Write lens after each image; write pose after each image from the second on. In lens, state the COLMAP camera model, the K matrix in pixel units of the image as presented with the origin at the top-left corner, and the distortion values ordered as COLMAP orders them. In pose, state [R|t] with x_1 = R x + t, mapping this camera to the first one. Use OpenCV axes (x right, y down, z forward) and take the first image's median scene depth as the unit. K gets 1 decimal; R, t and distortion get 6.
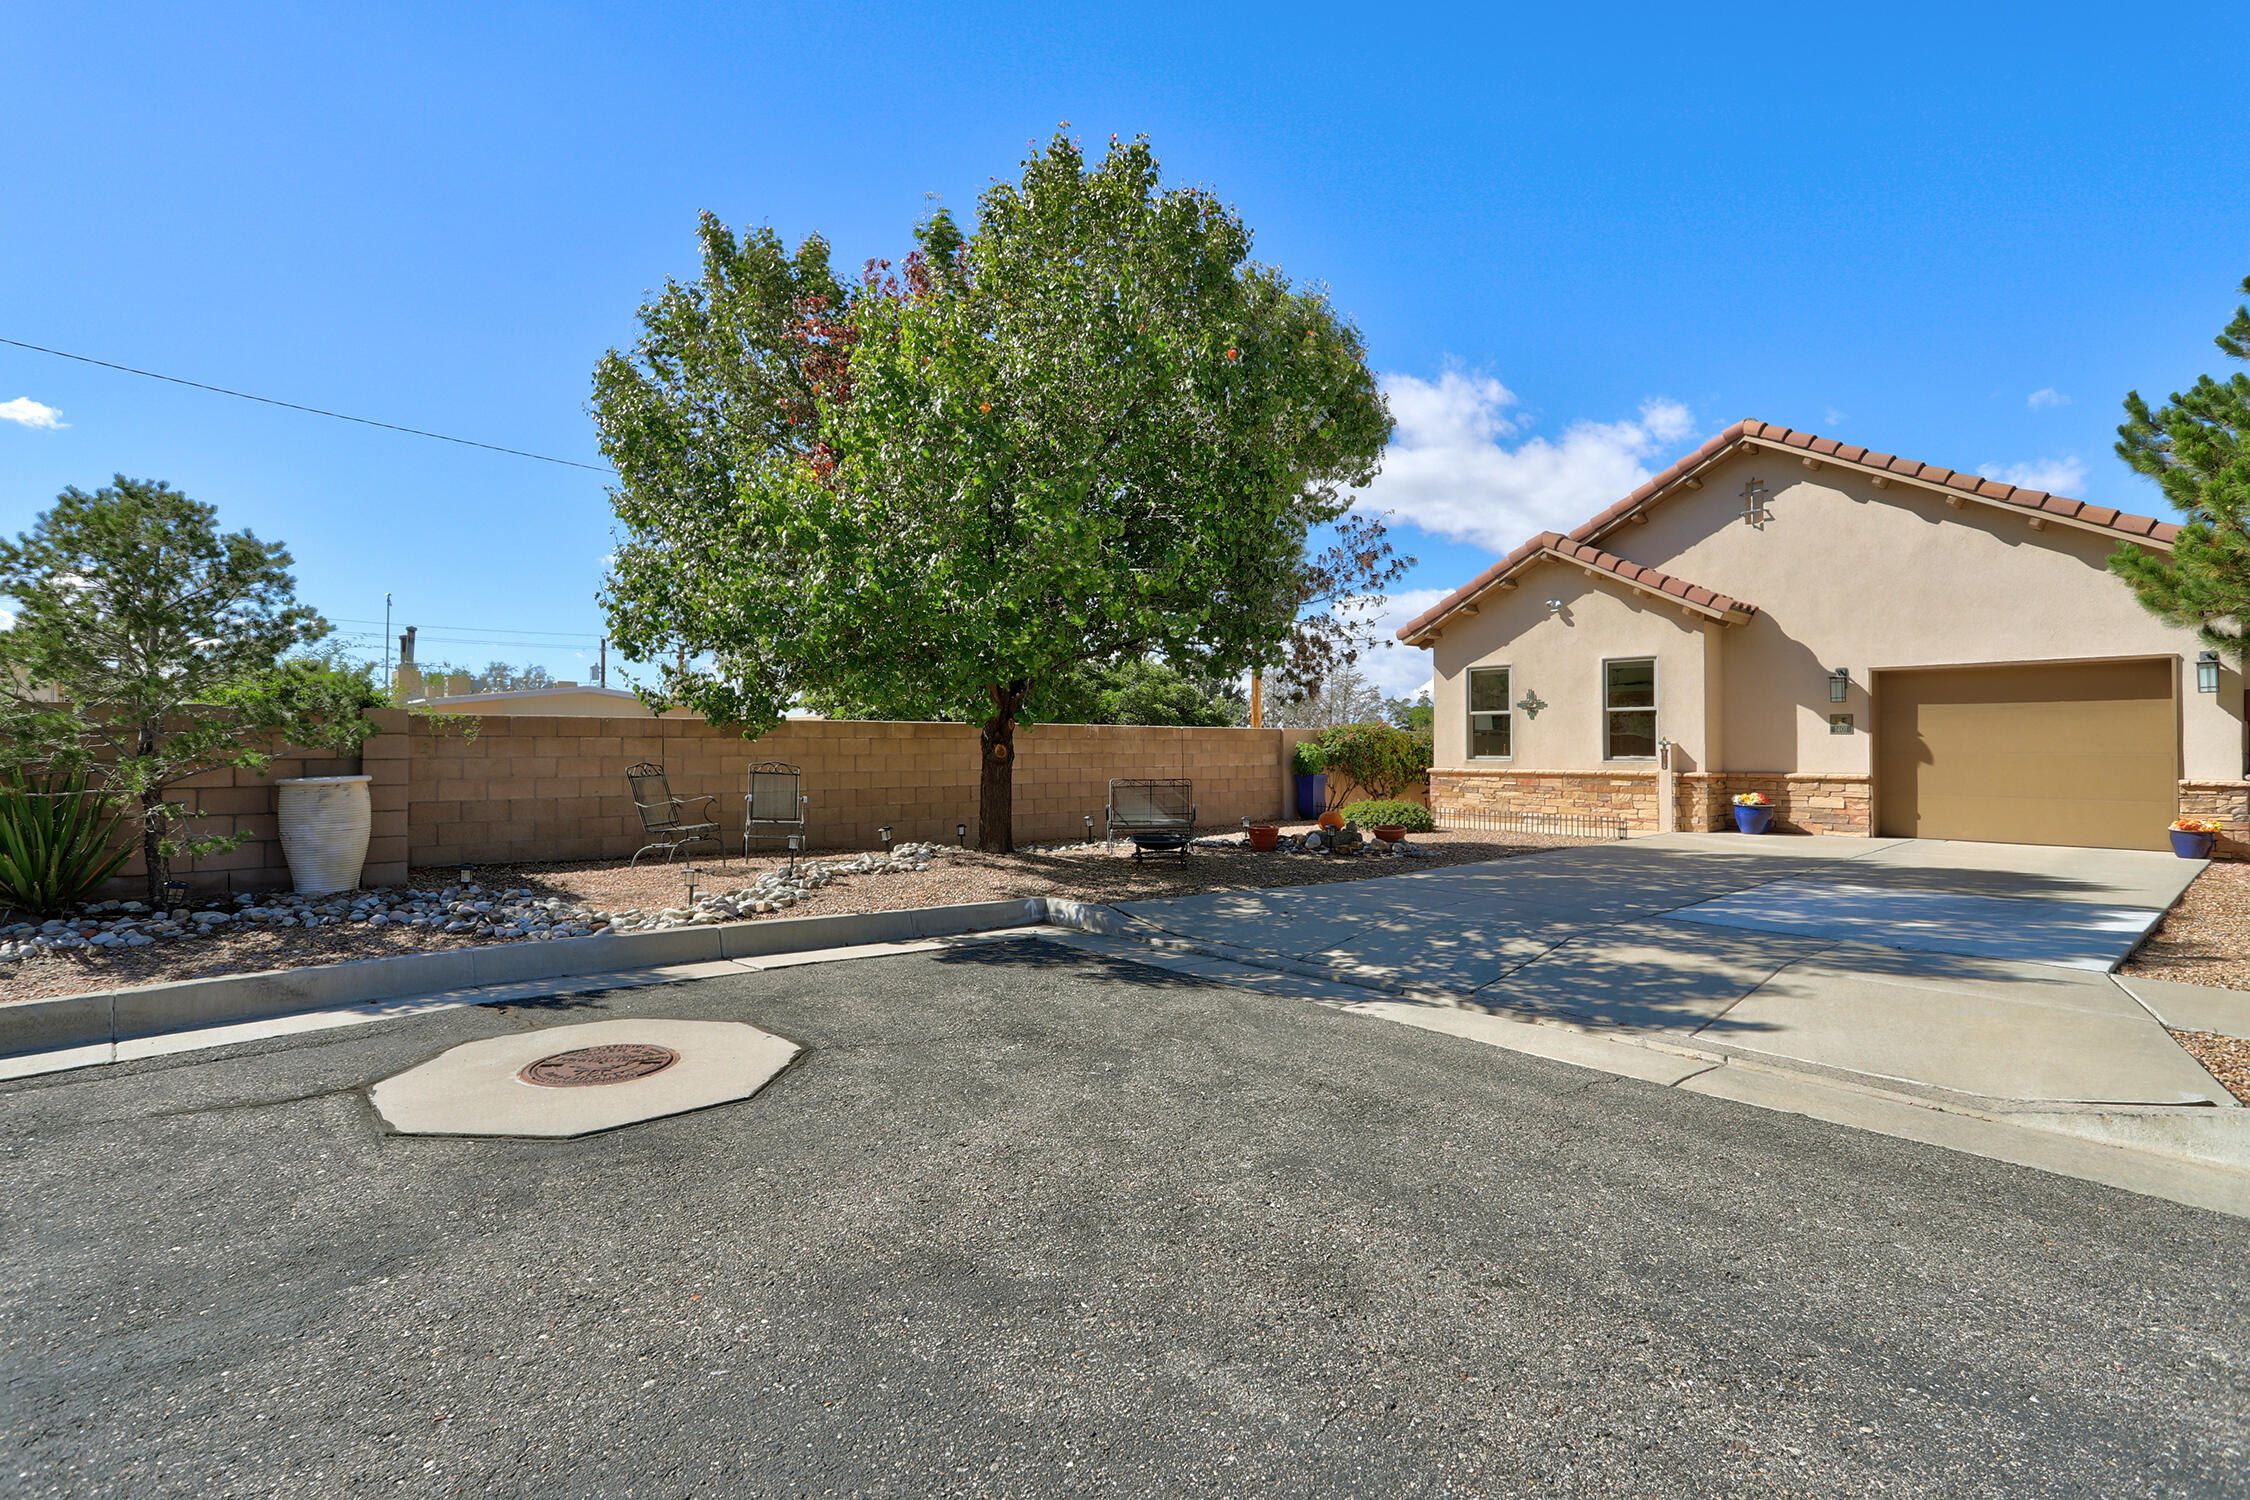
lens RADIAL K [[1082.0, 0, 1125.0], [0, 1082.0, 750.0], [0, 0, 1]] dist [-0.000273, 0.000265]
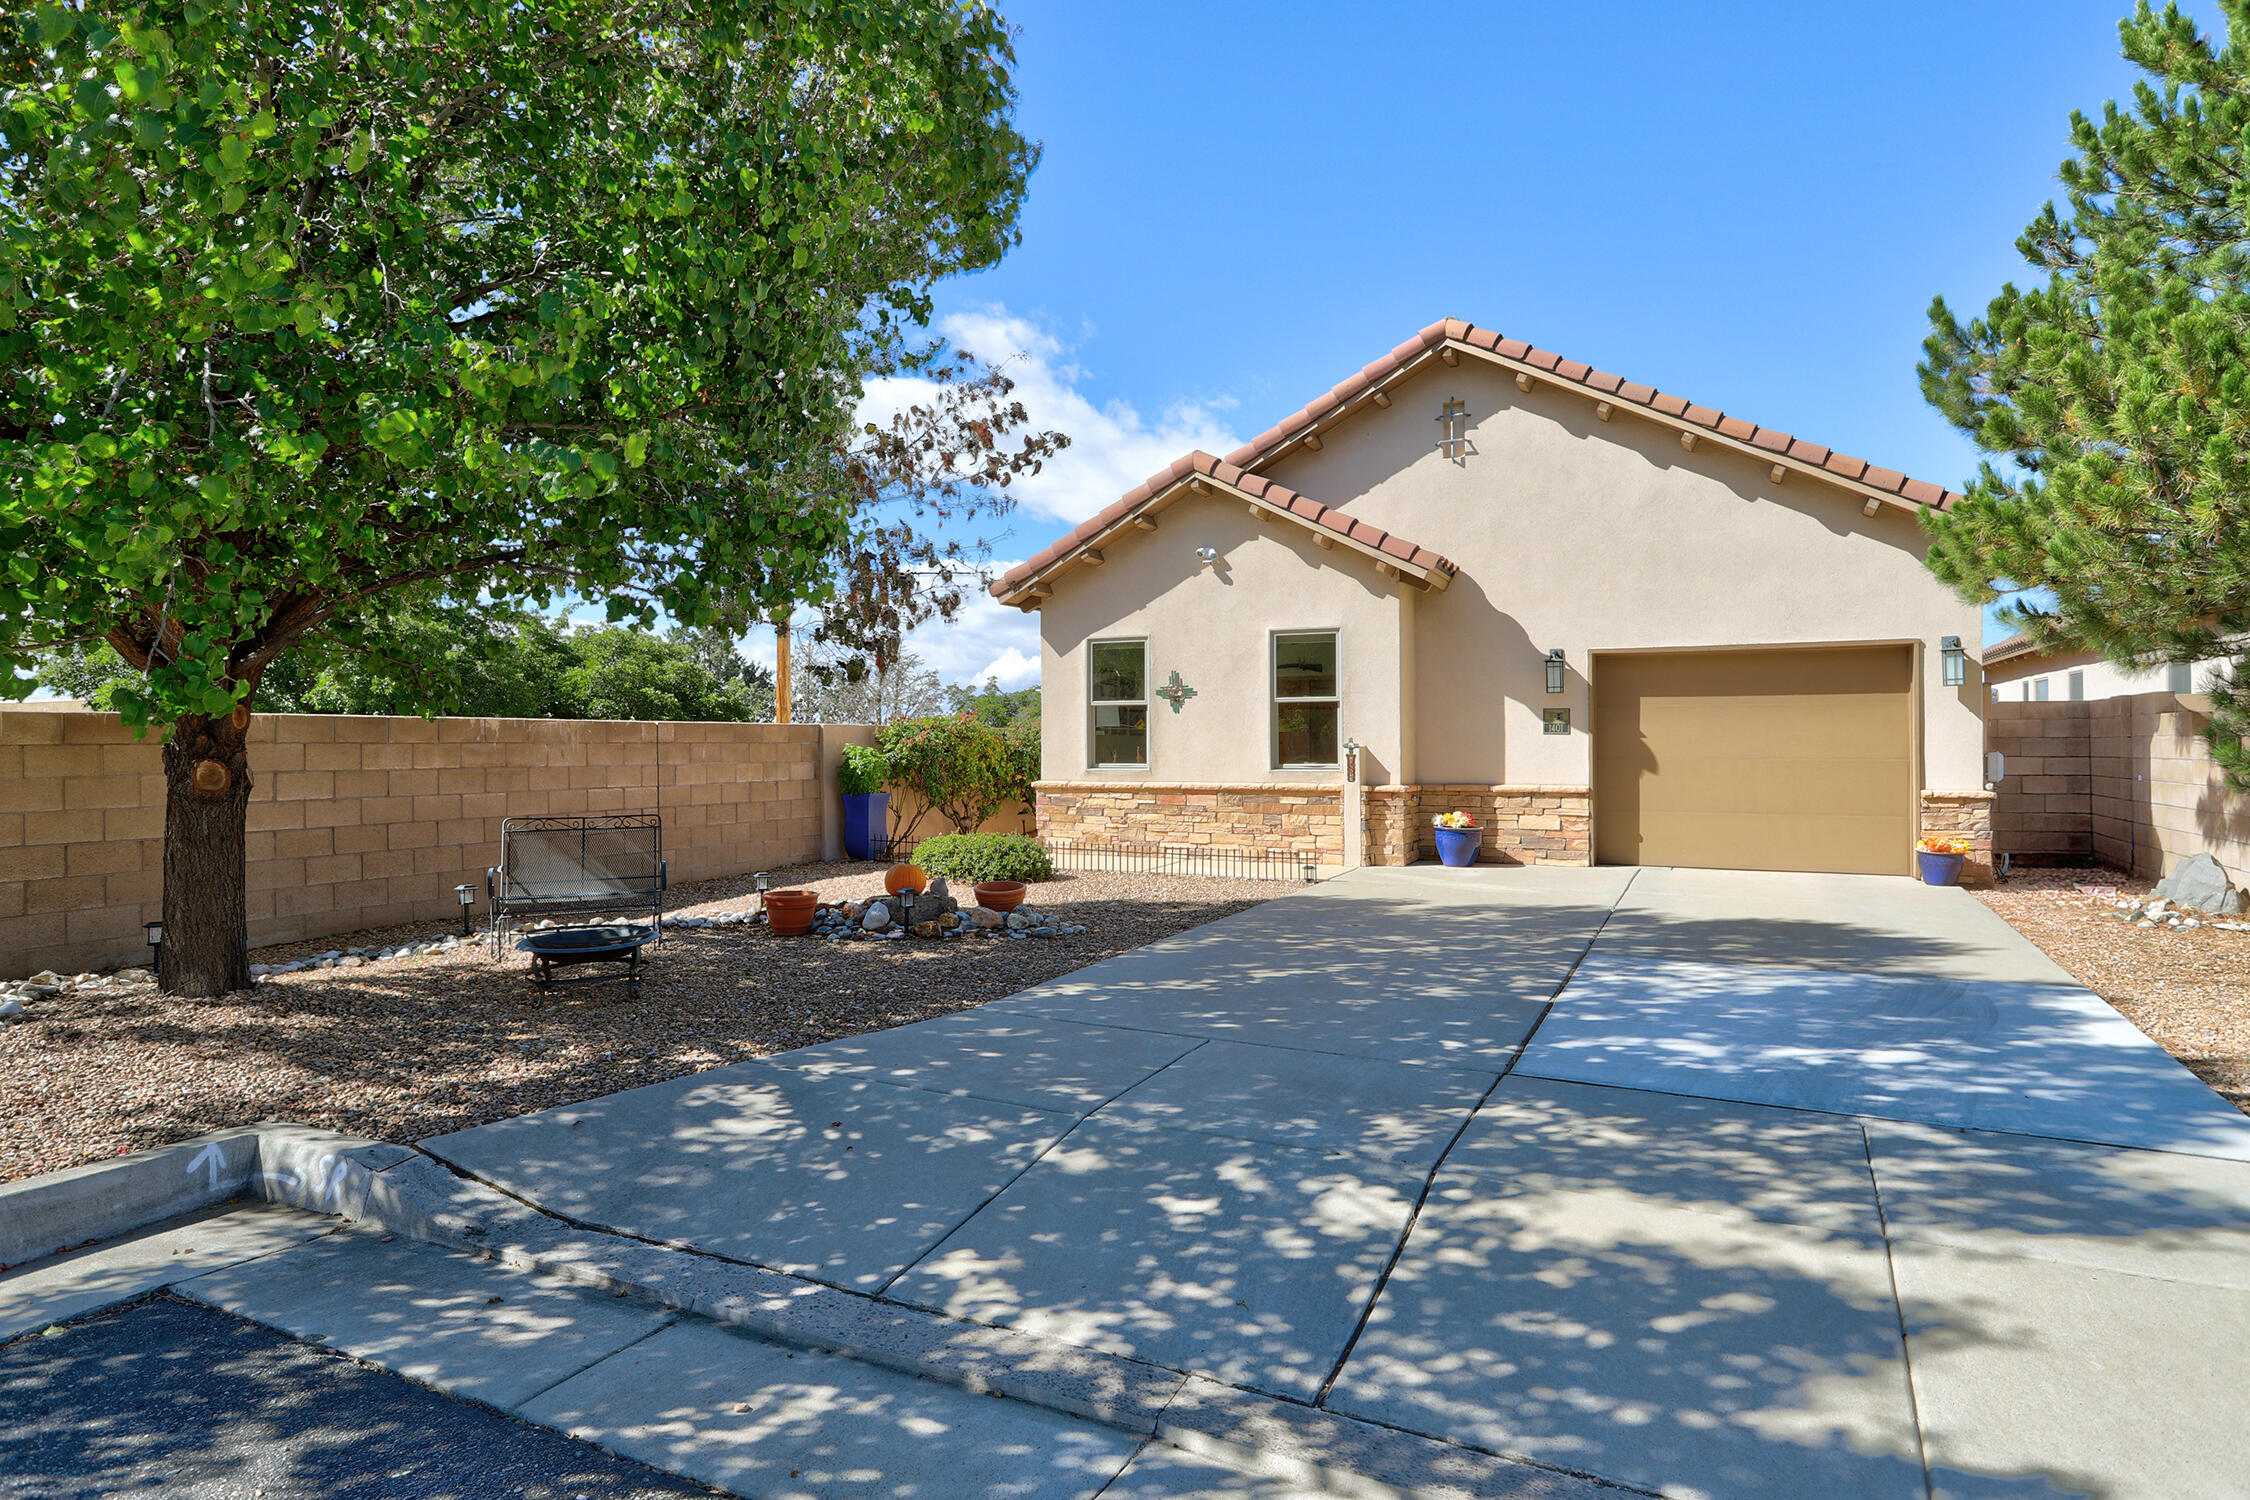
lens RADIAL K [[1274.3, 0, 1129.0], [0, 1274.3, 711.6], [0, 0, 1]] dist [0.001338, 0.000861]
pose [[0.927455, 0.005741, 0.373891, 0.035522], [0.004270, 0.999654, -0.025941, -0.008289], [-0.373911, 0.025656, 0.927110, 0.262483]]
